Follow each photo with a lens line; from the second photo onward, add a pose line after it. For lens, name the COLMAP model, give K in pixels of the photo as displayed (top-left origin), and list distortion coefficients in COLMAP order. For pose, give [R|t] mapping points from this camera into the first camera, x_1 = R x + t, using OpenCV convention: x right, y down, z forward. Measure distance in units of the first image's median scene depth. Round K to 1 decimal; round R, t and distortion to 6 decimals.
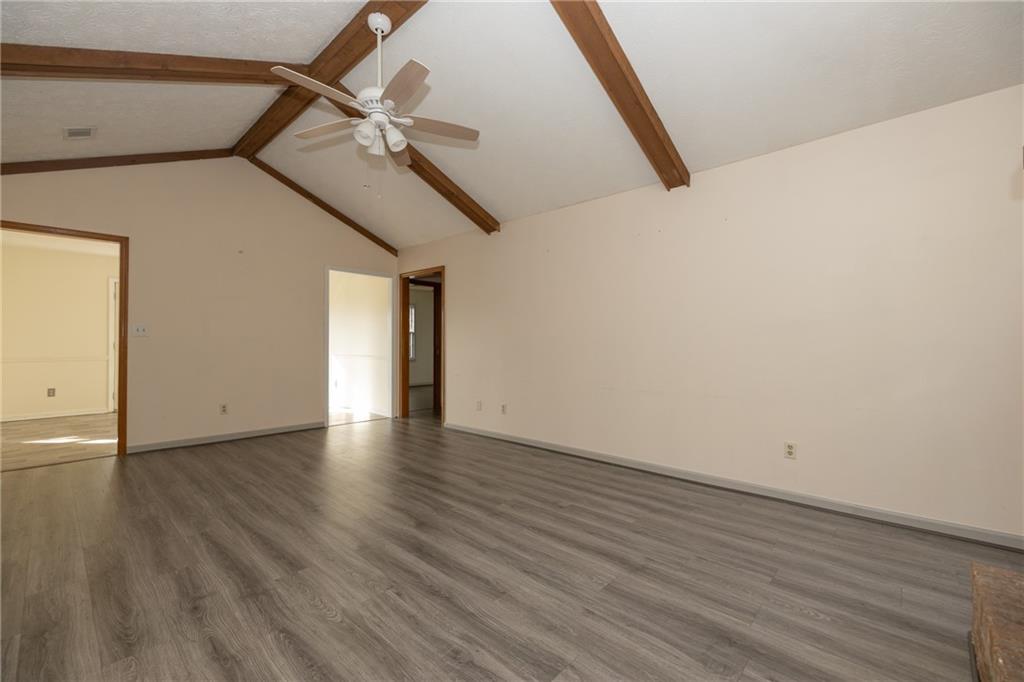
lens RADIAL K [[426.5, 0, 503.0], [0, 426.5, 337.1], [0, 0, 1]] dist [-0.000871, -0.000386]
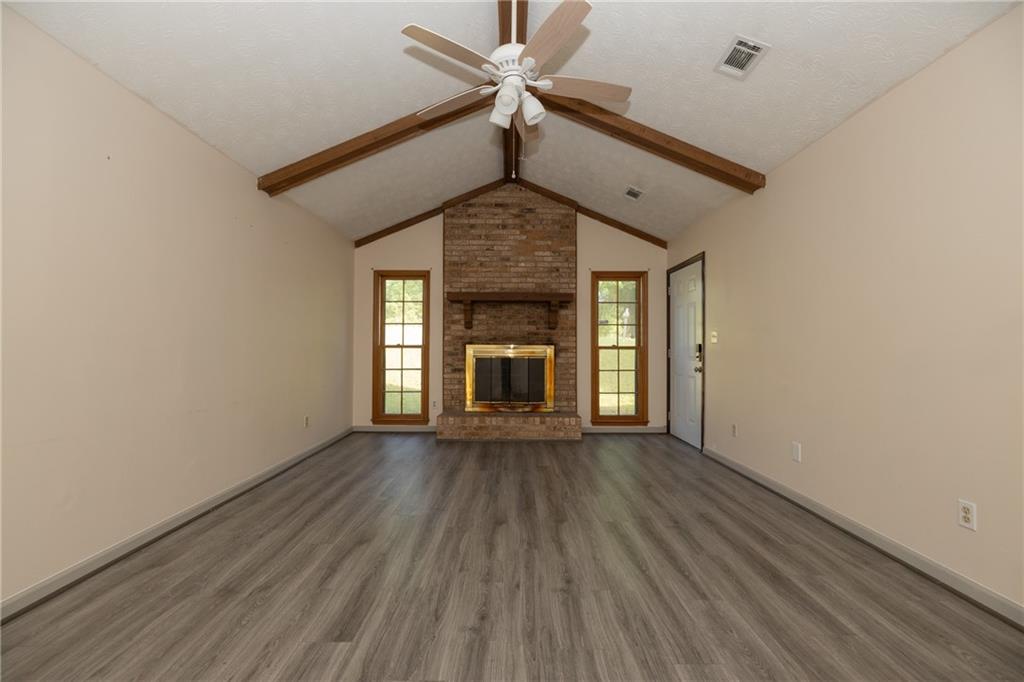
lens RADIAL K [[426.5, 0, 509.2], [0, 426.5, 344.9], [0, 0, 1]] dist [-0.000871, -0.000386]
pose [[-0.690360, -0.003477, 0.723458, -0.946479], [-0.013999, 0.999865, -0.008553, 0.010694], [-0.723331, -0.016033, -0.690315, 1.675372]]
